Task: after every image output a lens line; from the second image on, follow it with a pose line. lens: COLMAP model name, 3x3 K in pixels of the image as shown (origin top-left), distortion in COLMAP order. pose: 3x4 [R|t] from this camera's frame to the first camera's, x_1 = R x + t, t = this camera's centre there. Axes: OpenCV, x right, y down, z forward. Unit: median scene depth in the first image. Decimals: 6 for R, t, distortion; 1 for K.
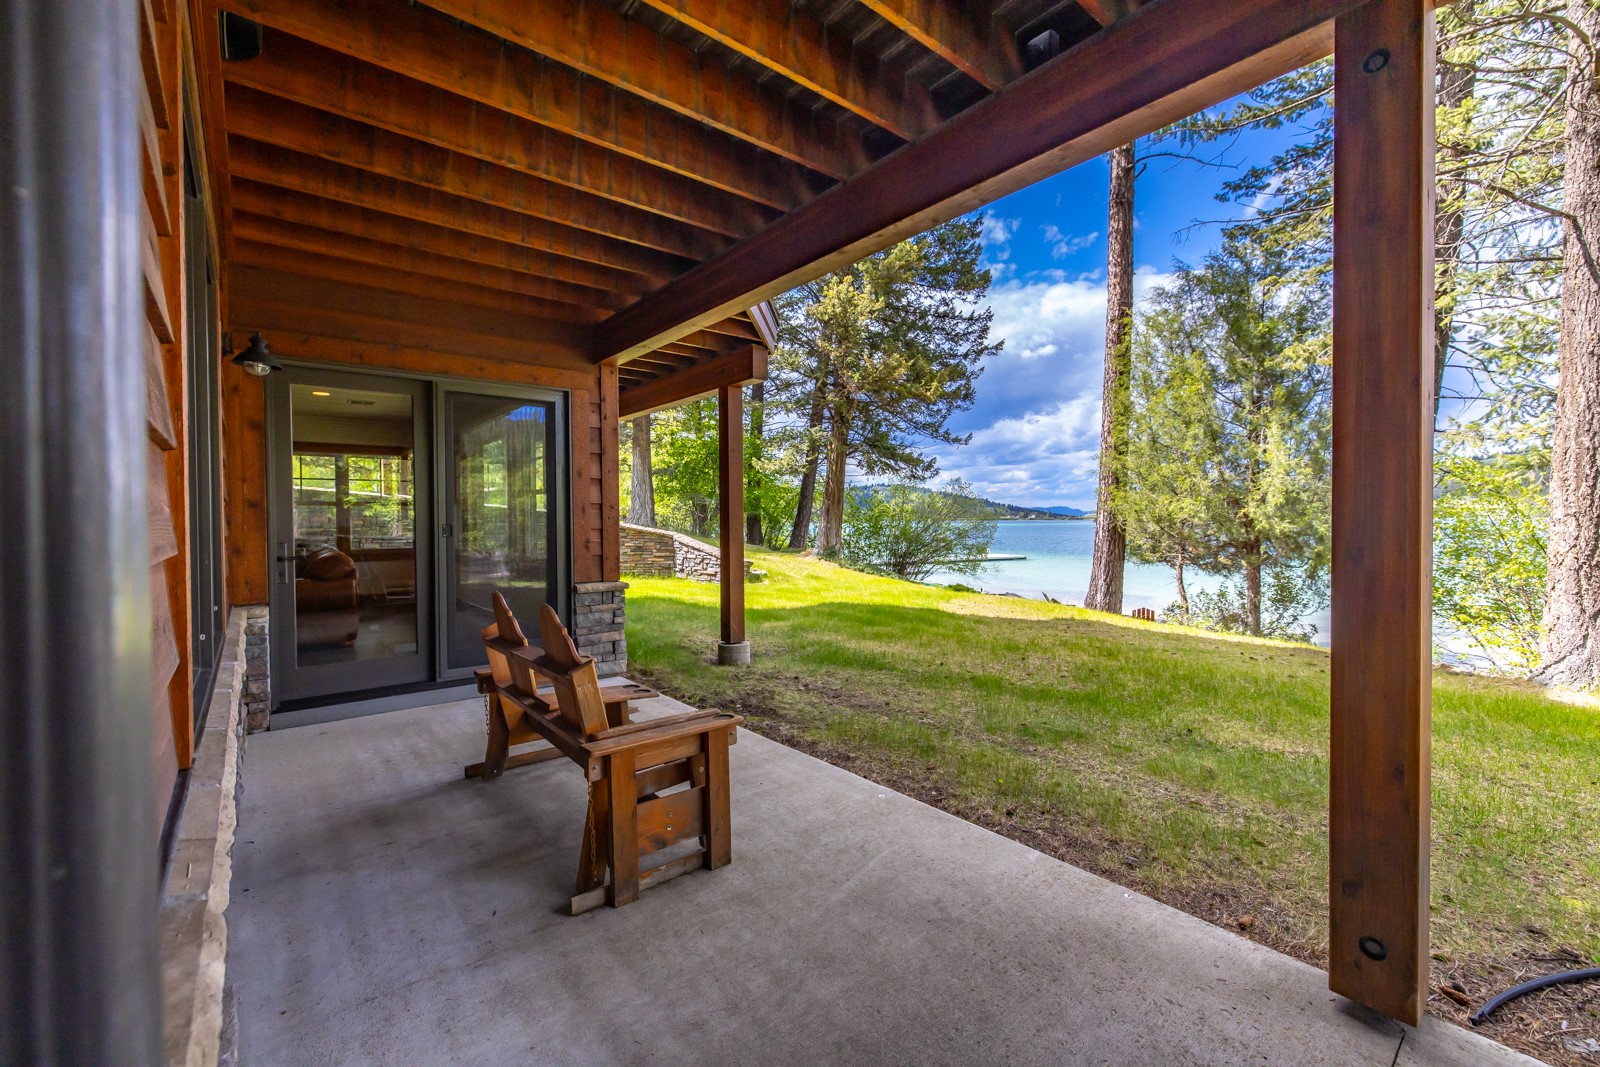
lens RADIAL K [[670.0, 0, 799.5], [0, 670.0, 531.4], [0, 0, 1]] dist [-0.000436, -0.000102]
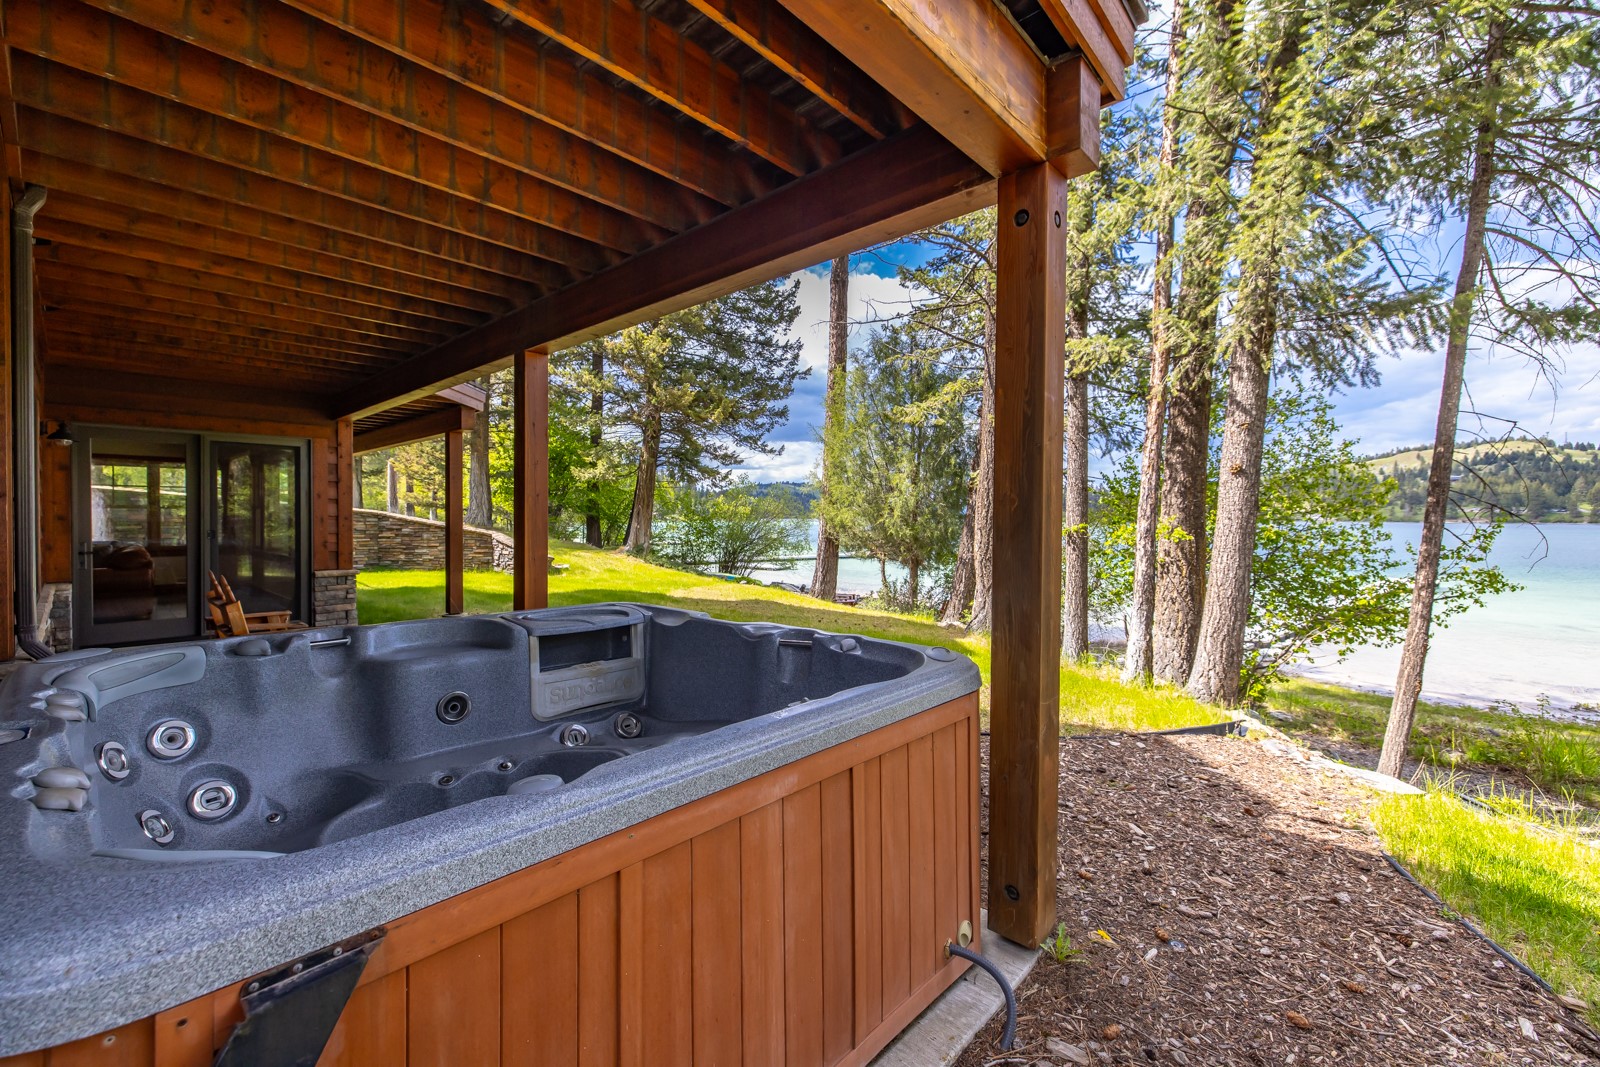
lens RADIAL K [[670.0, 0, 805.4], [0, 670.0, 526.5], [0, 0, 1]] dist [-0.000436, -0.000102]
pose [[0.988416, 0.007596, 0.151576, 0.177607], [-0.007161, 0.999969, -0.003411, -0.007519], [-0.151597, 0.002286, 0.988440, -0.215623]]
